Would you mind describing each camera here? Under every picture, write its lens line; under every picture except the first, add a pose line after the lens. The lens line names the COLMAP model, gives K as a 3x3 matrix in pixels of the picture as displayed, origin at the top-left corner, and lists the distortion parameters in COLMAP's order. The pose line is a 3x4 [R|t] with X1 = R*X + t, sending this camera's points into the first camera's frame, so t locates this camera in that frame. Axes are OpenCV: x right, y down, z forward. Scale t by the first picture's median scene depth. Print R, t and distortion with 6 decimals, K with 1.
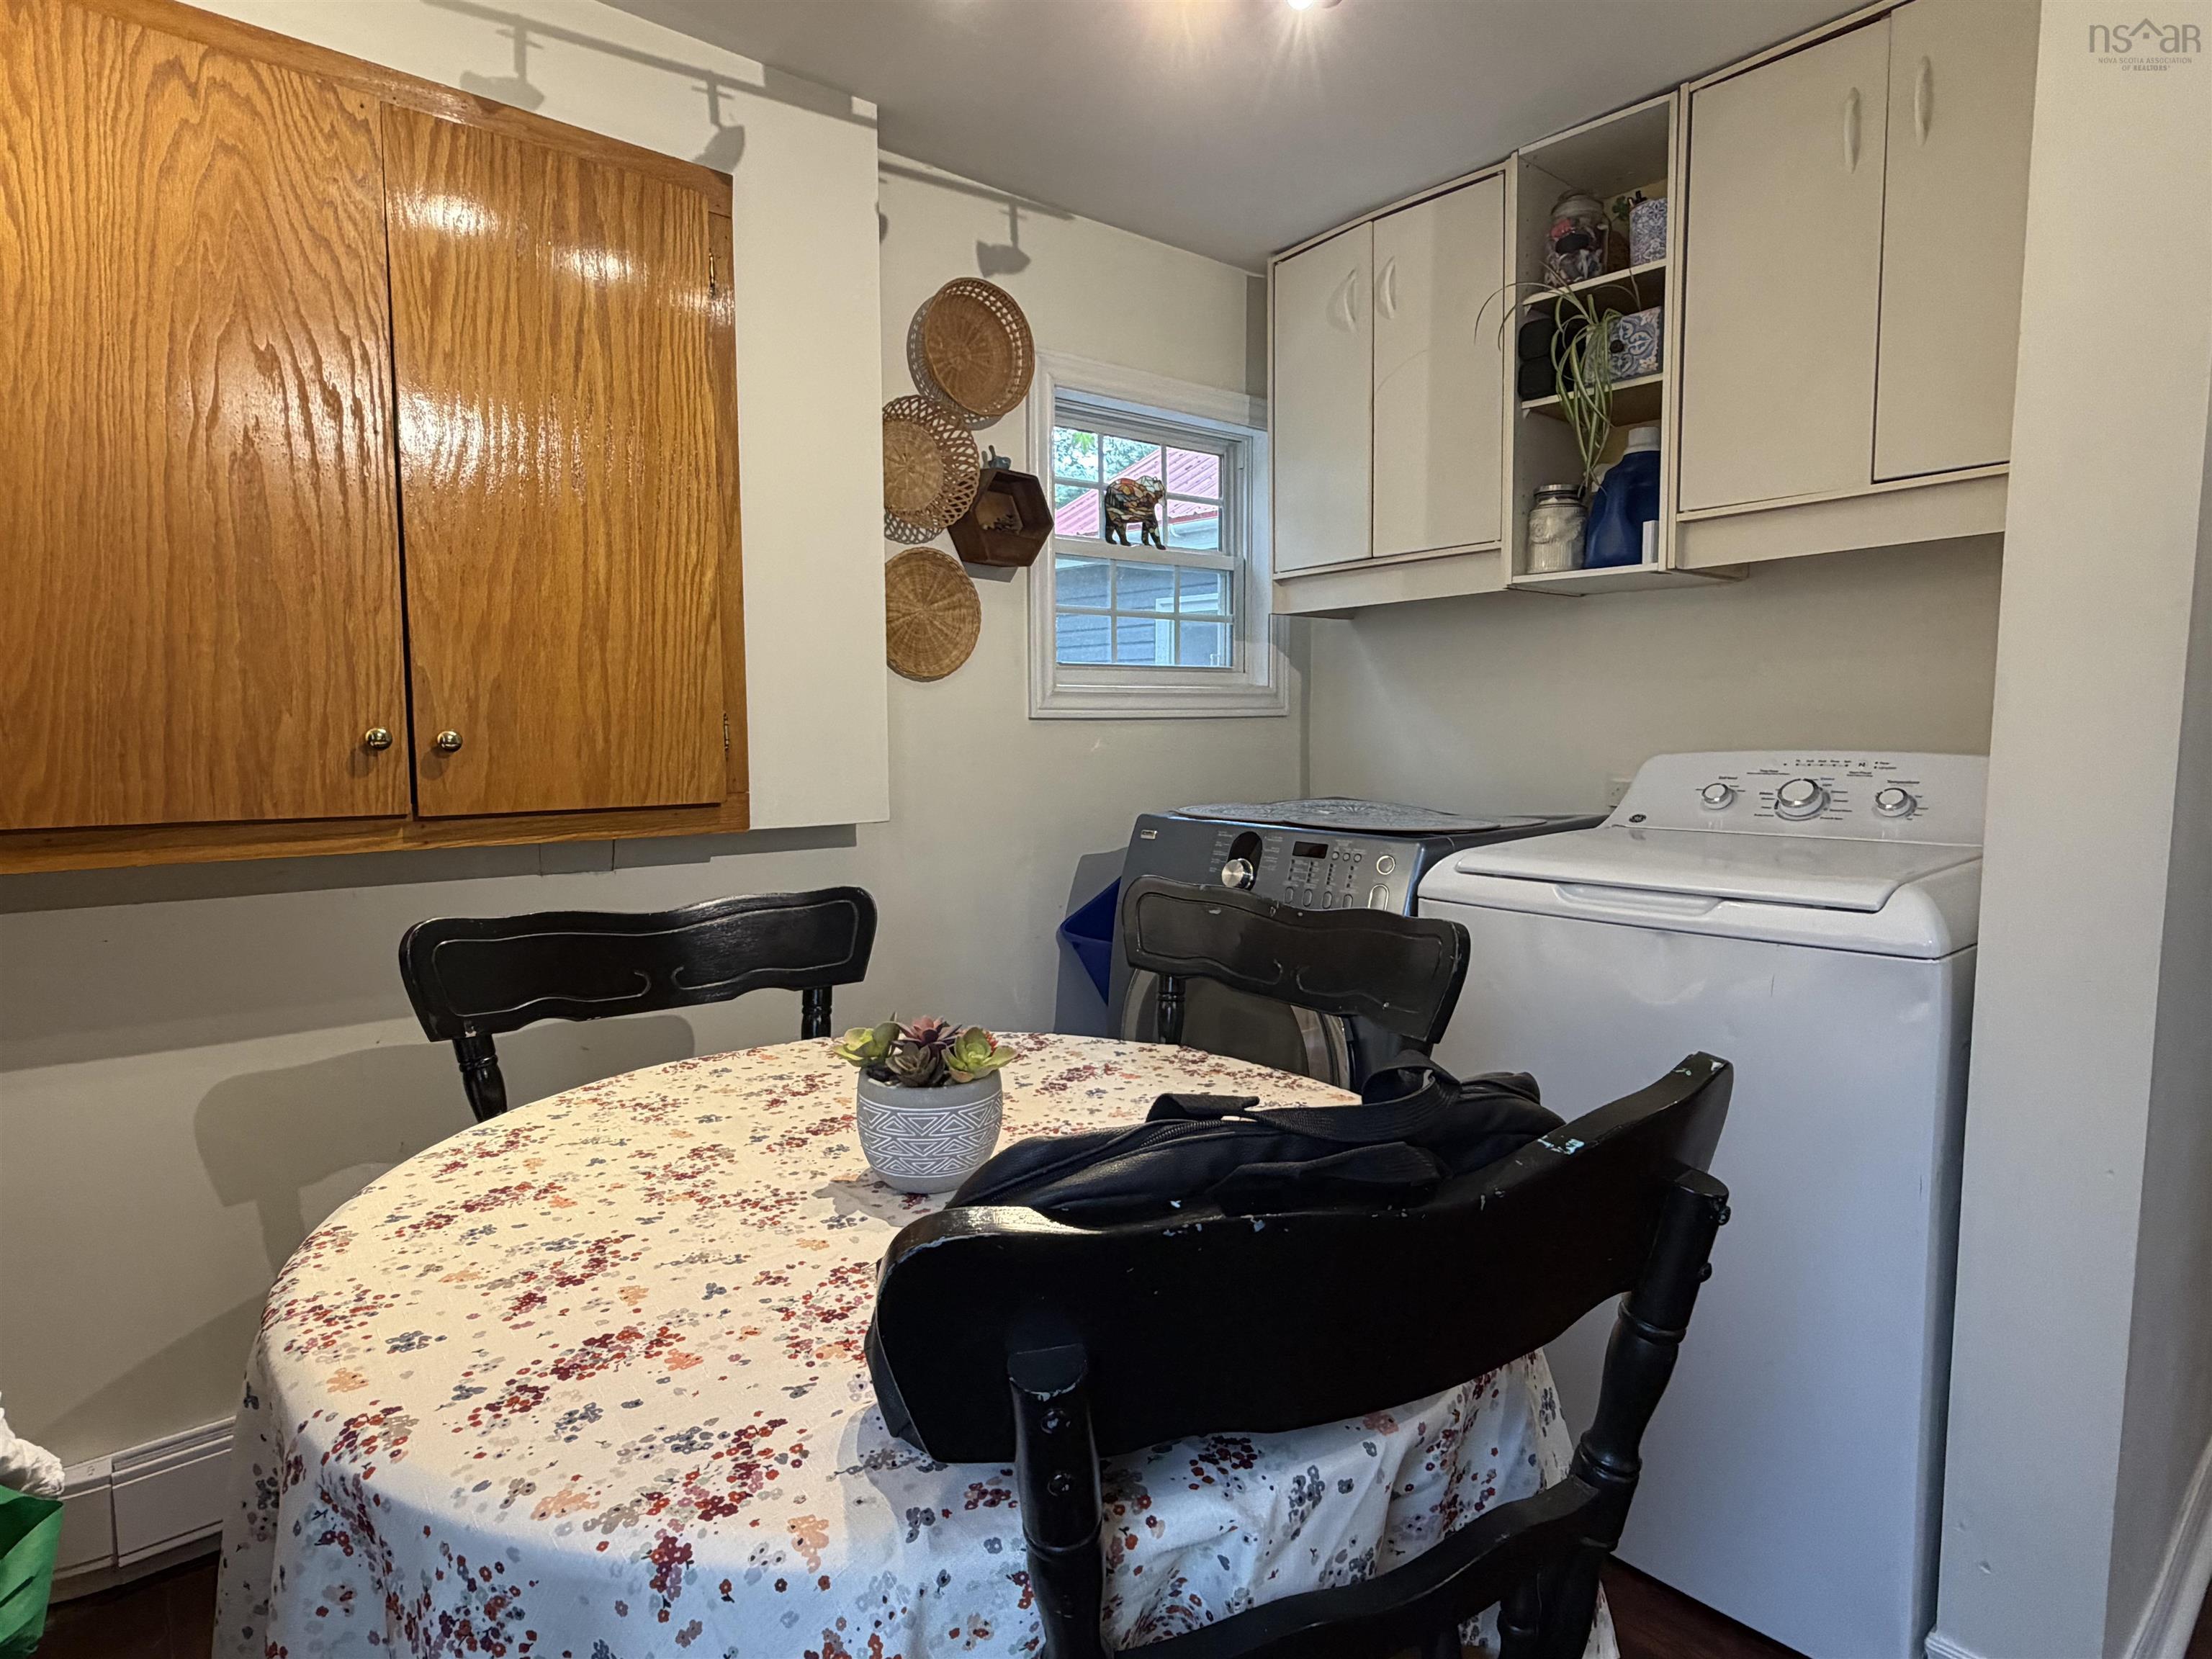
lens RADIAL K [[1198.4, 0, 1092.6], [0, 1198.4, 820.7], [0, 0, 1]] dist [-0.003701, 0.000190]
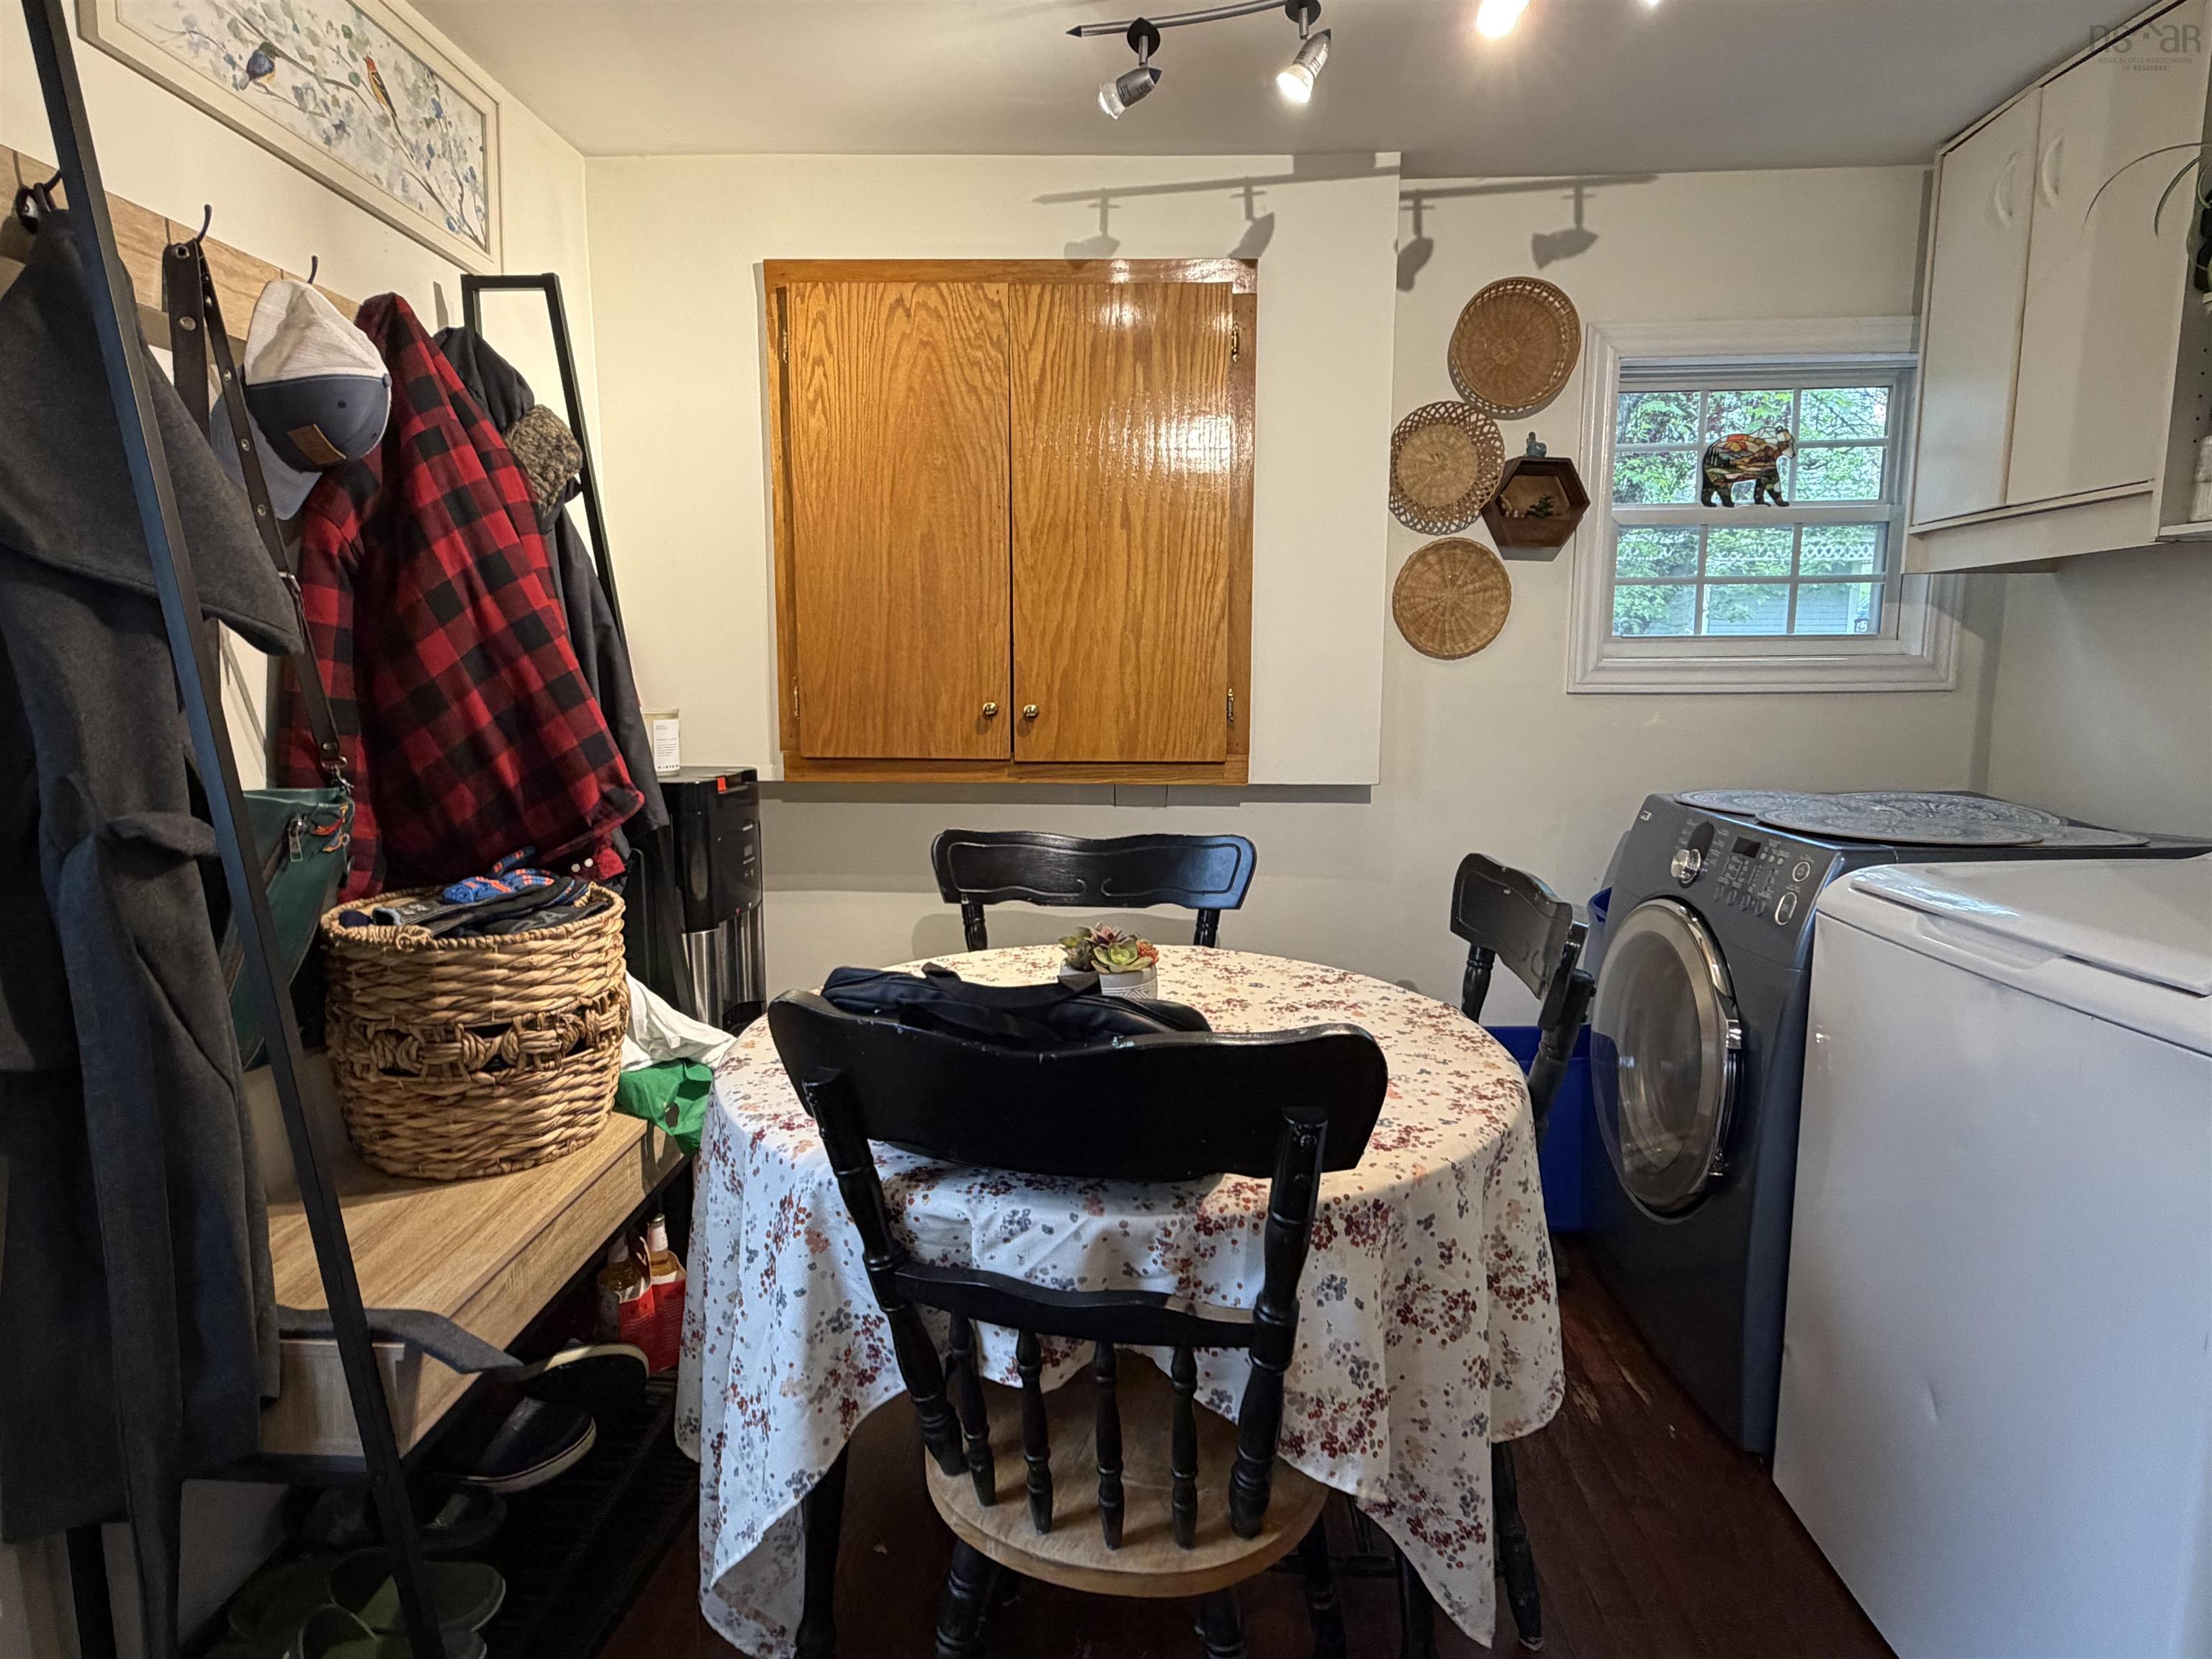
lens RADIAL K [[1198.4, 0, 1092.6], [0, 1198.4, 820.7], [0, 0, 1]] dist [-0.003701, 0.000190]
pose [[0.742481, 0.092108, -0.663505, 0.454157], [-0.055617, 0.995558, 0.075966, -0.042475], [0.667554, -0.019501, 0.744306, -0.053948]]
